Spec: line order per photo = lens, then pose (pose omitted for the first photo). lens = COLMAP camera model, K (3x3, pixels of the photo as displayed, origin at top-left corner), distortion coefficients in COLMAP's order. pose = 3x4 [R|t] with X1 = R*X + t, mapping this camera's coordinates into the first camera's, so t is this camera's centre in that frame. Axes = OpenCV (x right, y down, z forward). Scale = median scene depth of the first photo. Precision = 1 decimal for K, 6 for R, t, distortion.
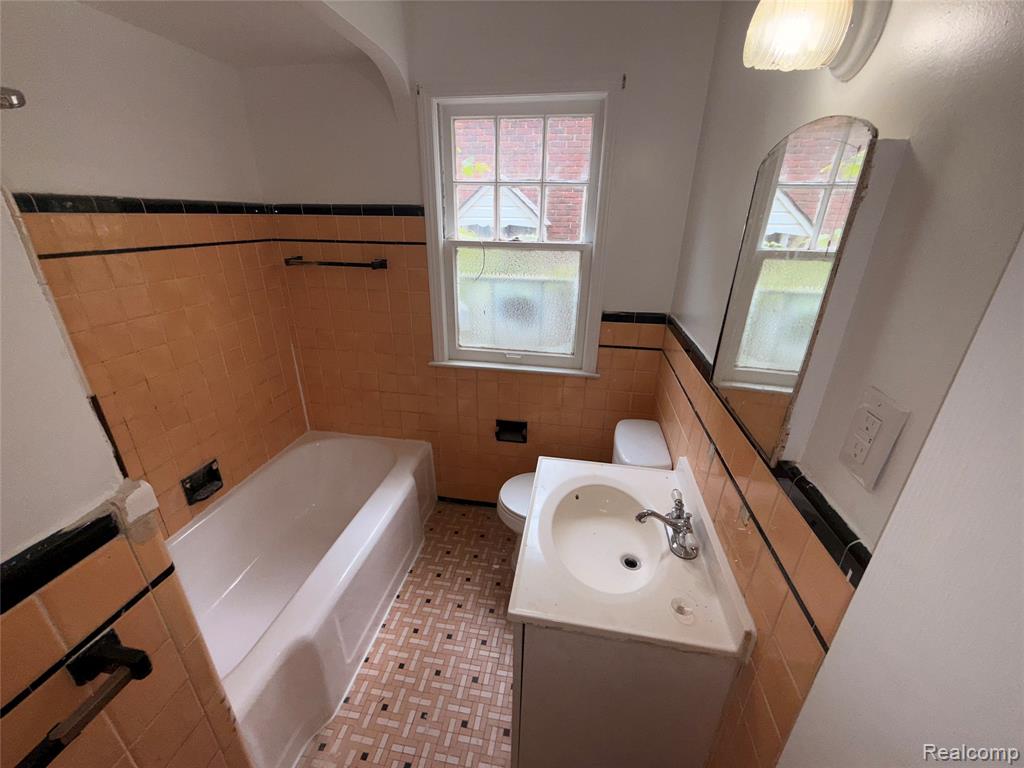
lens RADIAL K [[409.5, 0, 509.1], [0, 409.5, 385.0], [0, 0, 1]] dist [-0.000869, 0.000275]
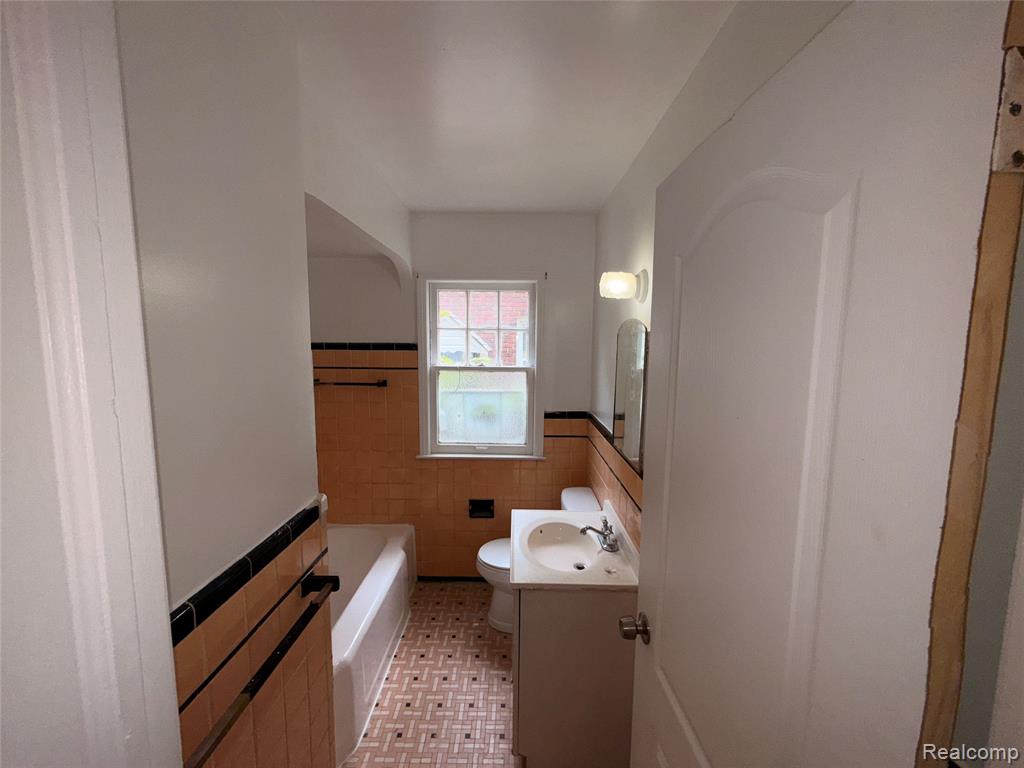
lens RADIAL K [[409.5, 0, 513.3], [0, 409.5, 386.3], [0, 0, 1]] dist [-0.000869, 0.000275]
pose [[0.985828, -0.021843, 0.166334, -0.121564], [0.066530, 0.961090, -0.268104, 0.116582], [-0.154006, 0.275370, 0.948922, -0.383497]]
